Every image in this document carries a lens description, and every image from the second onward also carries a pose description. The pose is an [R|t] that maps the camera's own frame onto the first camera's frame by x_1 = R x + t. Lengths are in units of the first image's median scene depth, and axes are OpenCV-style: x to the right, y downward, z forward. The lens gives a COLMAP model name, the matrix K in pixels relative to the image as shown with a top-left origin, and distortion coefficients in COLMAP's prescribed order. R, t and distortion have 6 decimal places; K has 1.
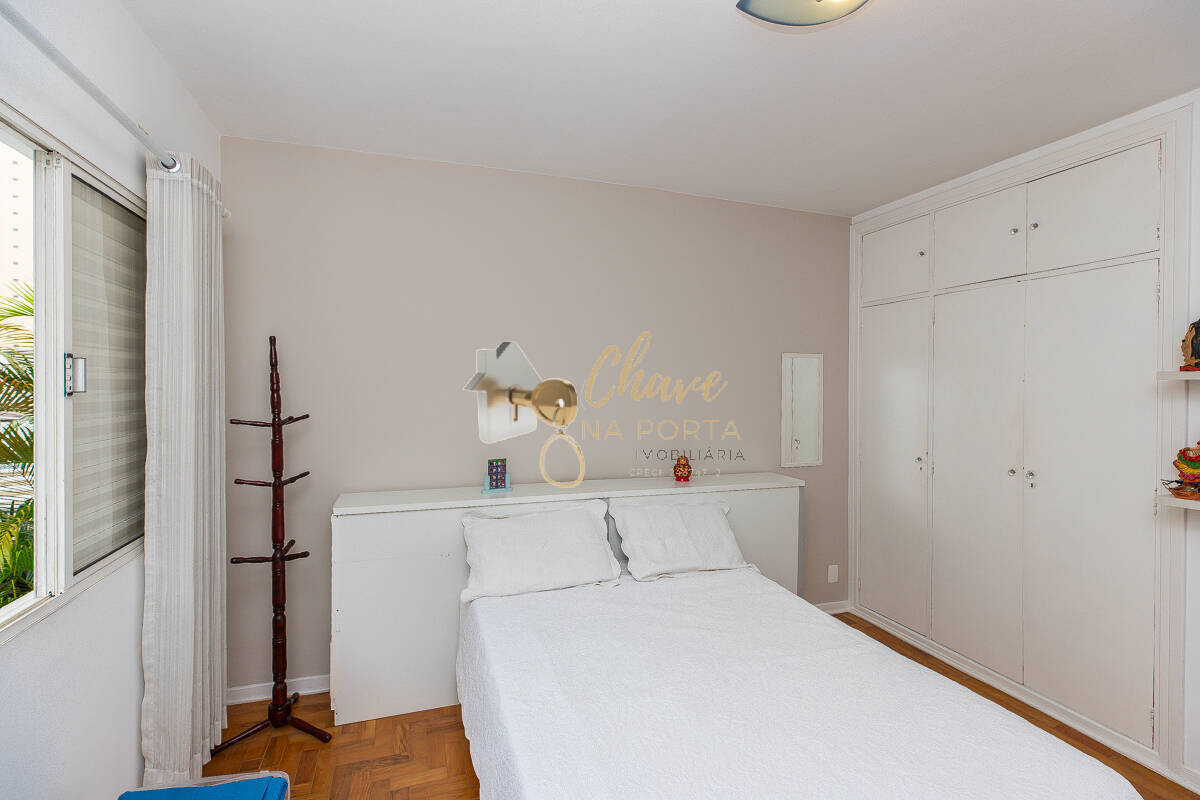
lens RADIAL K [[553.6, 0, 598.5], [0, 553.6, 393.4], [0, 0, 1]] dist [0.000445, -0.000414]
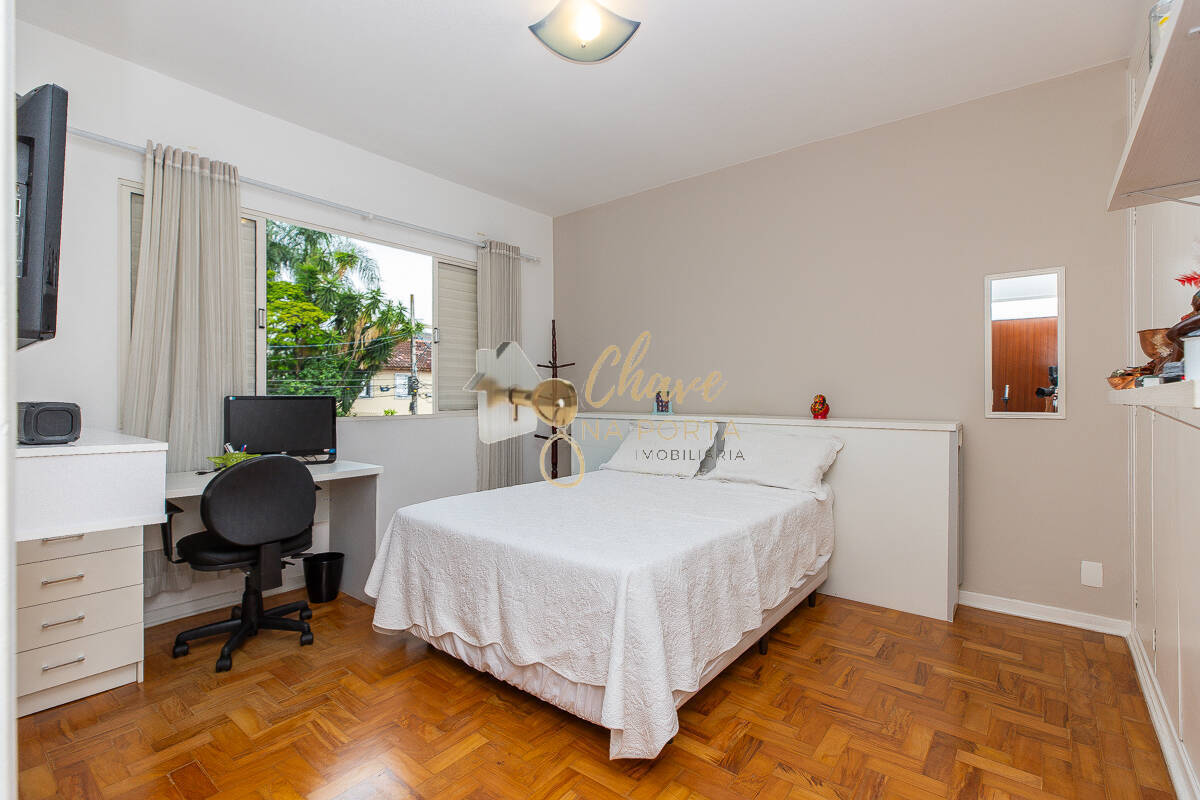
lens RADIAL K [[553.6, 0, 598.9], [0, 553.6, 397.7], [0, 0, 1]] dist [0.000445, -0.000414]
pose [[0.534043, -0.005022, -0.845443, 0.917646], [-0.007063, 0.999921, -0.010401, 0.151904], [0.845428, 0.011526, 0.533965, 0.118850]]
